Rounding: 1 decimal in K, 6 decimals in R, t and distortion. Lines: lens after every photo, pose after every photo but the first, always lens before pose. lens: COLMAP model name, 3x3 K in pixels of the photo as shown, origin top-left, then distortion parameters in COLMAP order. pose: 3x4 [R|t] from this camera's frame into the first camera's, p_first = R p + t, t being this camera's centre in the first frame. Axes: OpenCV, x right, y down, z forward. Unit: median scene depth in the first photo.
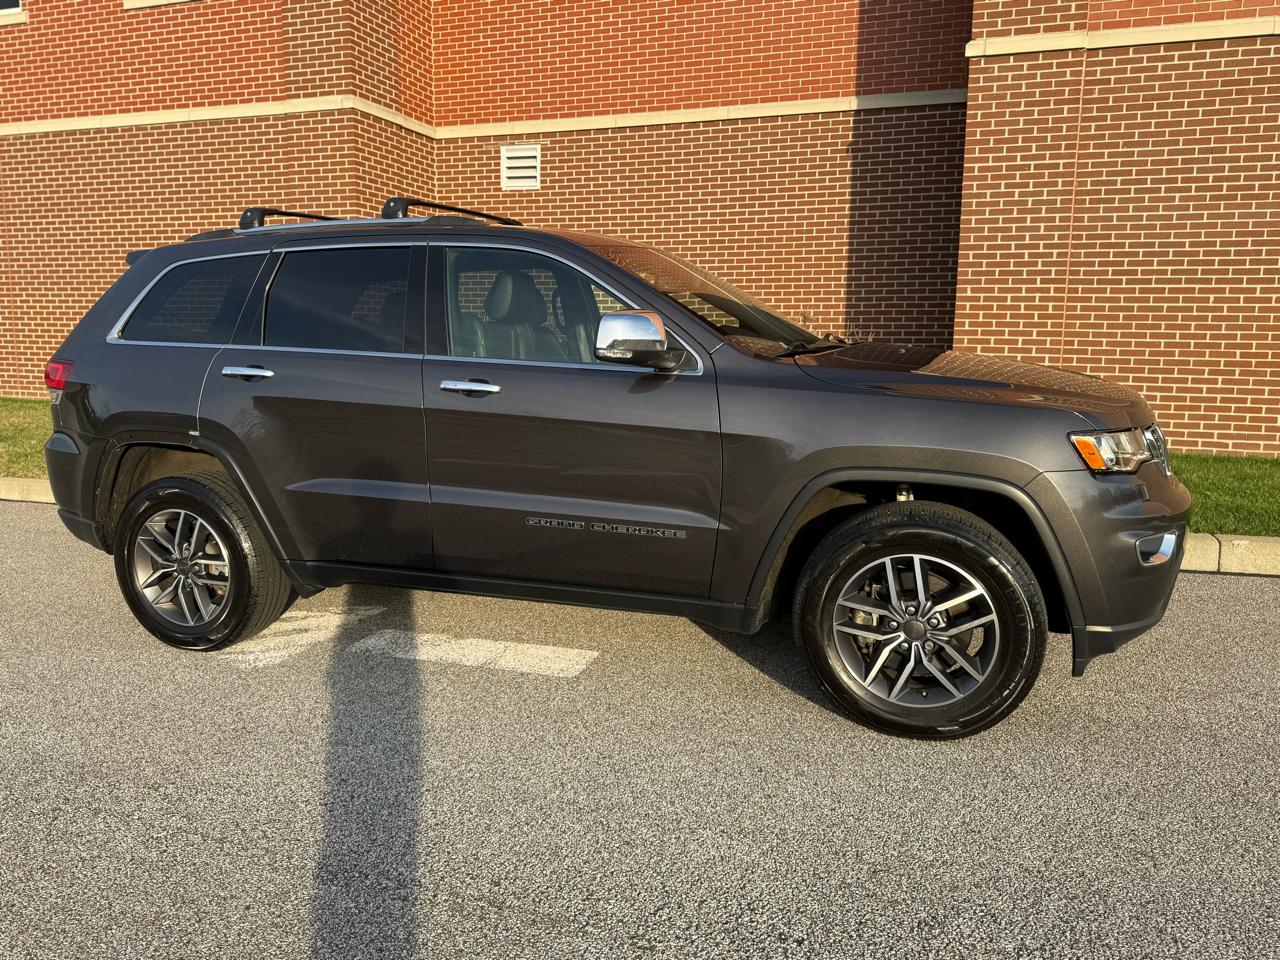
lens RADIAL K [[938.9, 0, 630.2], [0, 938.9, 477.6], [0, 0, 1]] dist [0.017573, -0.024665]
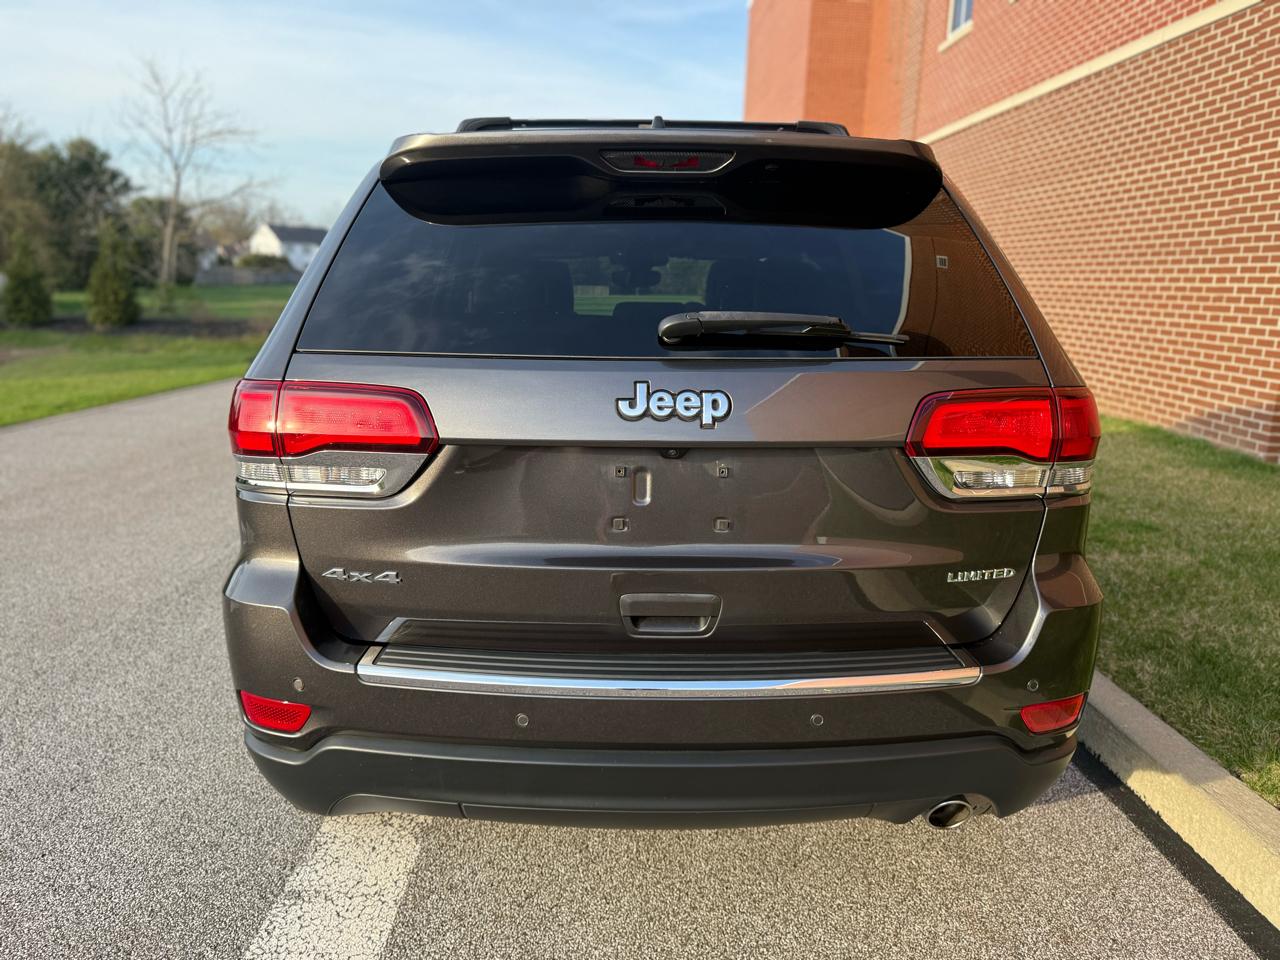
lens RADIAL K [[938.9, 0, 628.1], [0, 938.9, 473.3], [0, 0, 1]] dist [0.017573, -0.024665]
pose [[0.341952, 0.192364, -0.919818, 0.164830], [-0.175657, 0.974656, 0.138530, -0.071090], [0.923154, 0.114202, 0.367075, 0.379157]]
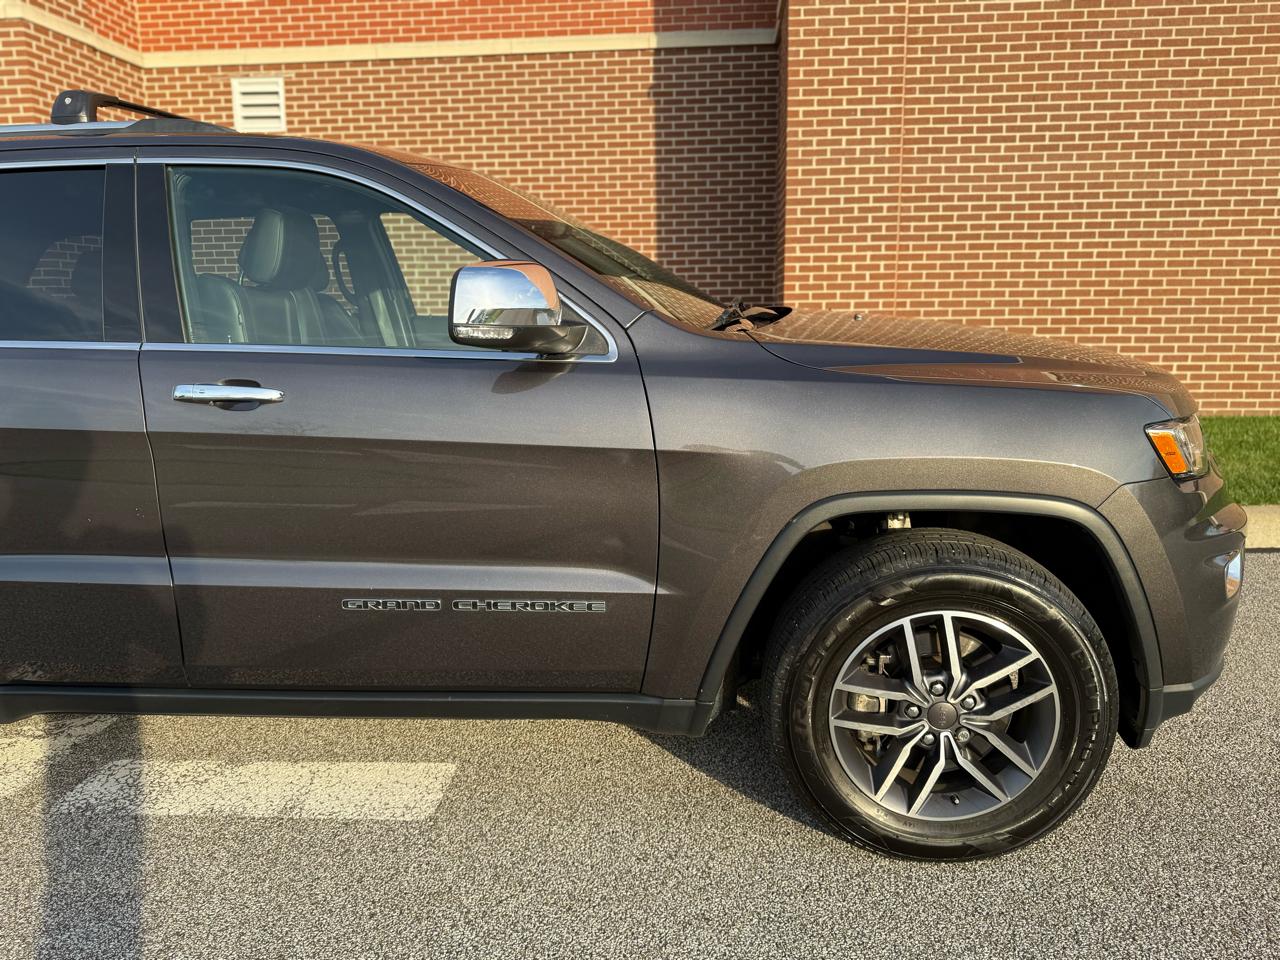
lens RADIAL K [[938.9, 0, 641.9], [0, 938.9, 486.9], [0, 0, 1]] dist [0.017573, -0.024665]
pose [[0.966111, -0.071462, 0.248039, -0.024074], [0.061598, 0.996979, 0.047316, -0.017371], [-0.250671, -0.030434, 0.967594, 0.121395]]
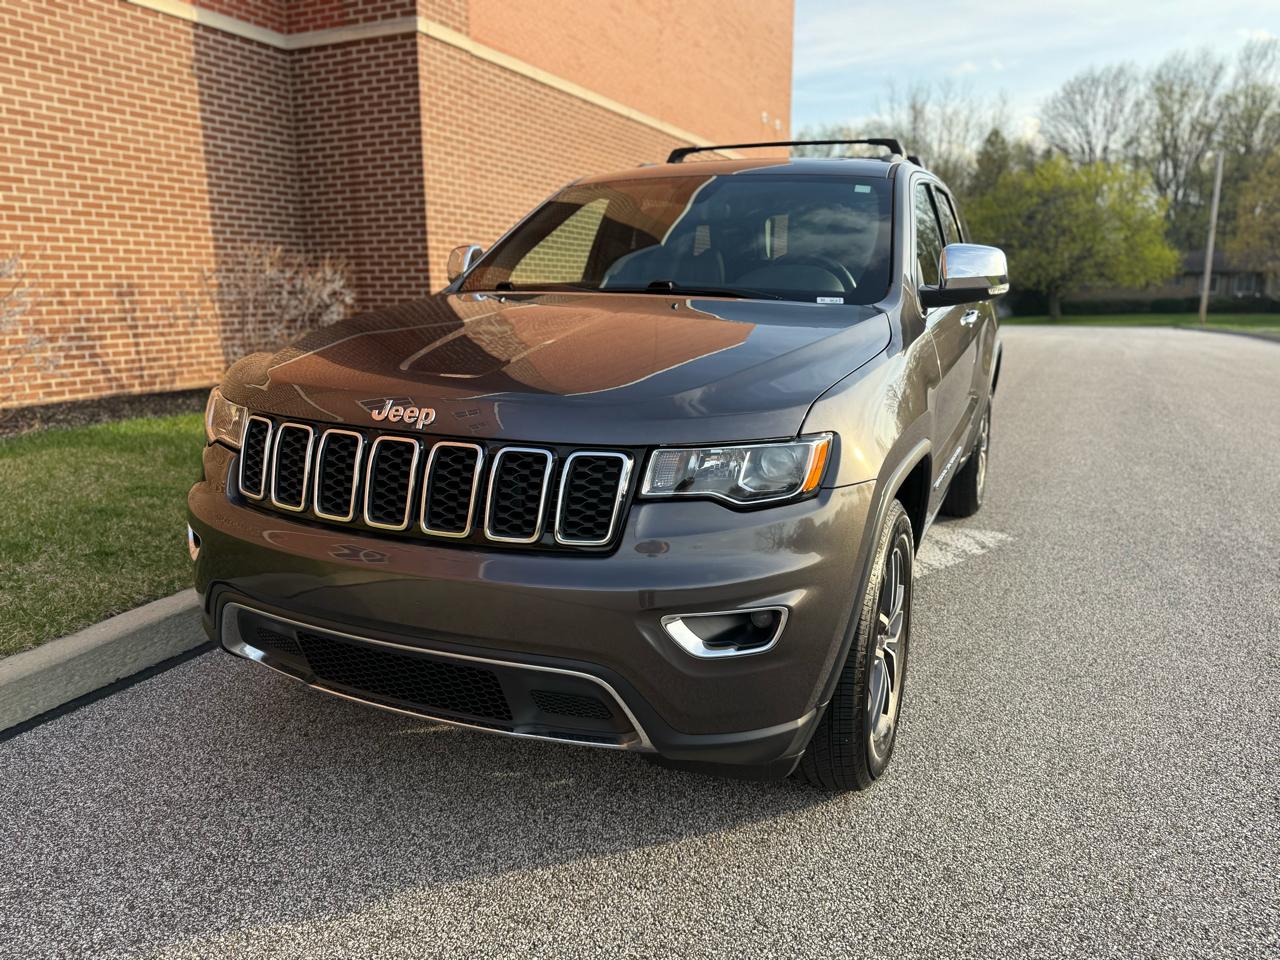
lens RADIAL K [[938.9, 0, 638.4], [0, 938.9, 487.0], [0, 0, 1]] dist [0.017573, -0.024665]
pose [[0.087031, -0.209443, 0.973940, -0.660617], [0.157333, 0.968270, 0.194165, -0.072814], [-0.983703, 0.136334, 0.117222, 0.535988]]
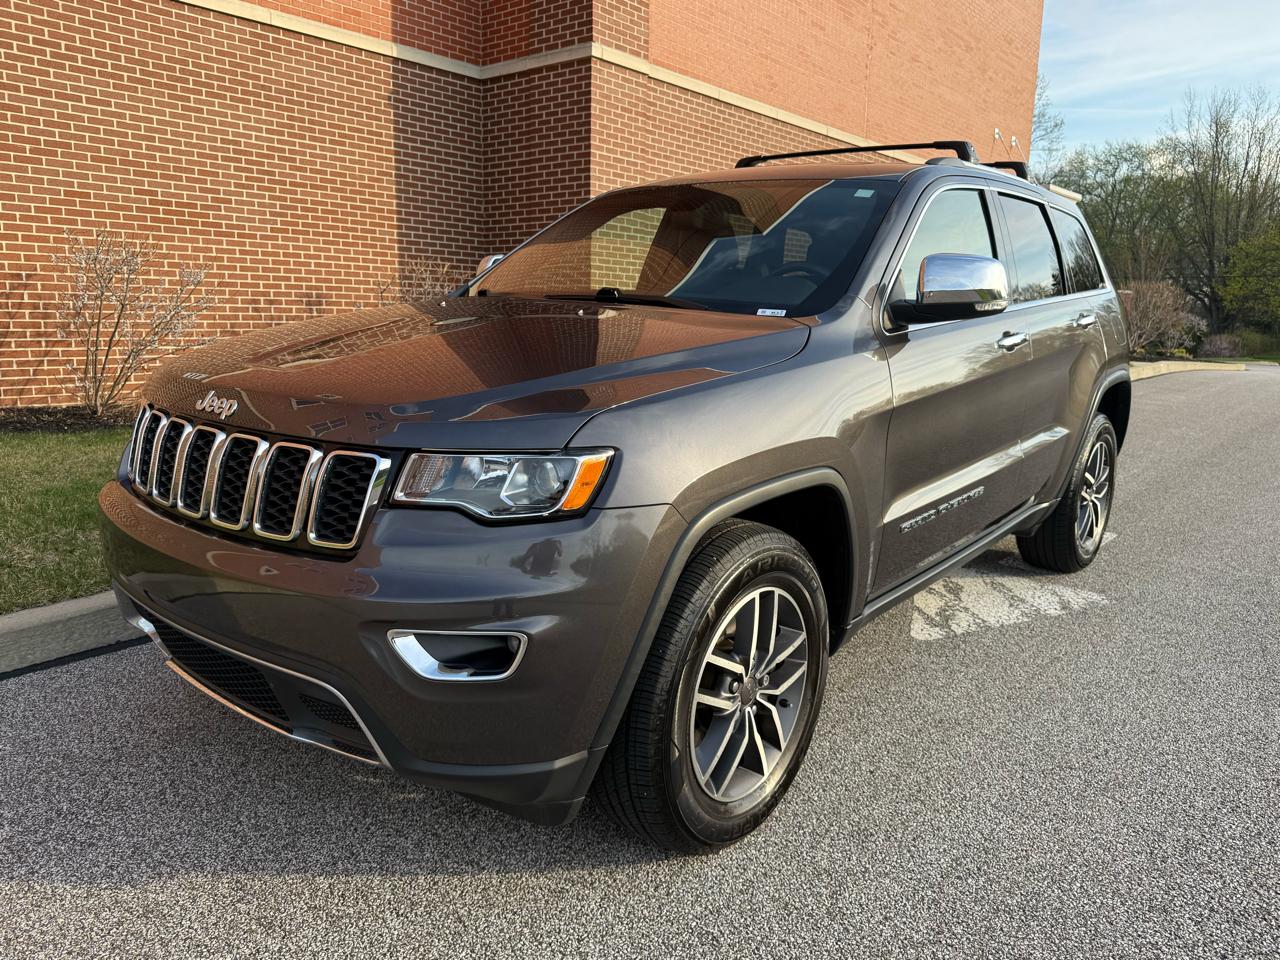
lens RADIAL K [[938.9, 0, 633.6], [0, 938.9, 485.5], [0, 0, 1]] dist [0.017573, -0.024665]
pose [[0.349270, -0.168275, 0.921788, -0.624293], [0.127026, 0.983164, 0.131349, -0.053870], [-0.928372, 0.071215, 0.364765, 0.443175]]
